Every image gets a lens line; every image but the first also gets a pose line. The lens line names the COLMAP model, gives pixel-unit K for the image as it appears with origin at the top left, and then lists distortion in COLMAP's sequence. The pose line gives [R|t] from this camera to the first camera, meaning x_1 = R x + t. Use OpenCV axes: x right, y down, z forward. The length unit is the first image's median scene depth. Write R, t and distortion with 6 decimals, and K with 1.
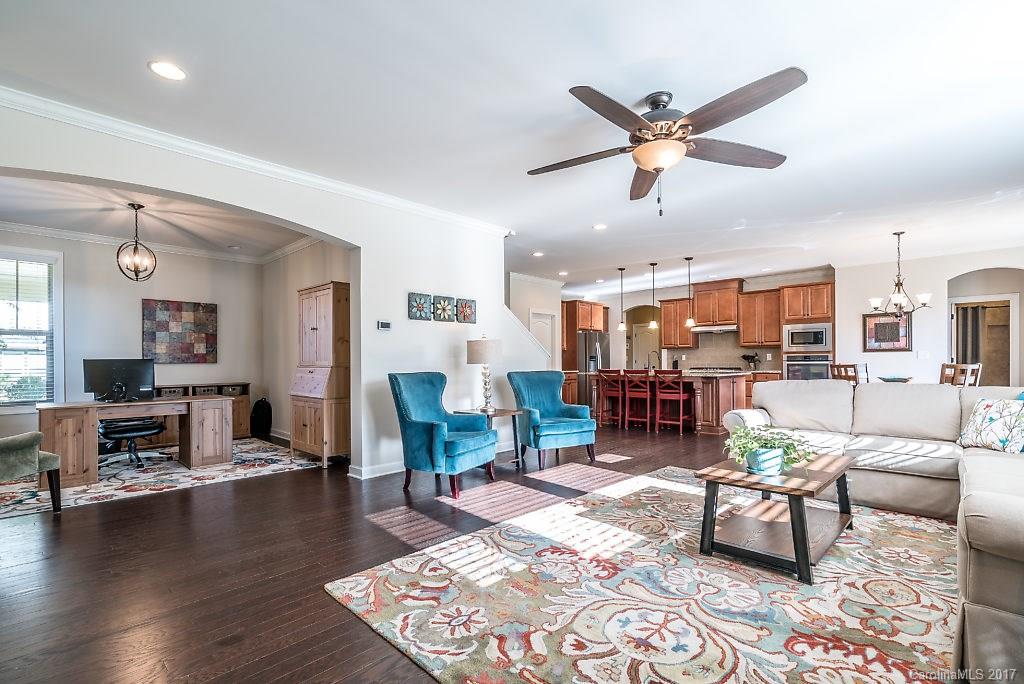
lens RADIAL K [[467.6, 0, 511.4], [0, 467.6, 358.4], [0, 0, 1]] dist [-0.003122, -0.000332]
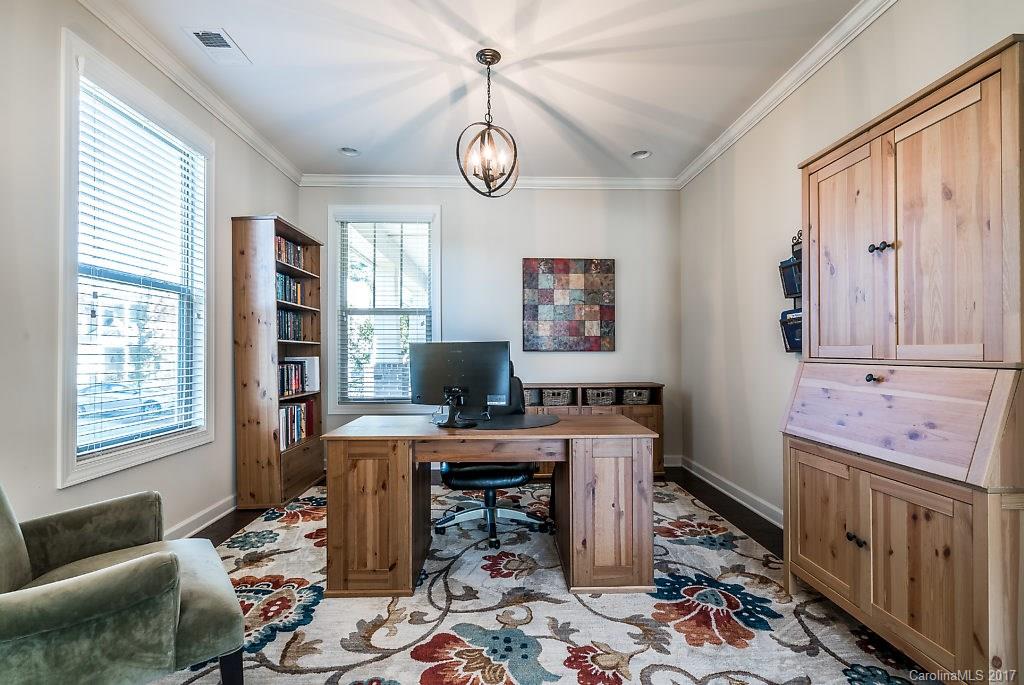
lens RADIAL K [[467.6, 0, 513.4], [0, 467.6, 345.1], [0, 0, 1]] dist [-0.003122, -0.000332]
pose [[0.721950, -0.003597, -0.691936, -0.317275], [0.001328, 0.999992, -0.003813, 0.004716], [0.691944, 0.001834, 0.721949, 0.486194]]
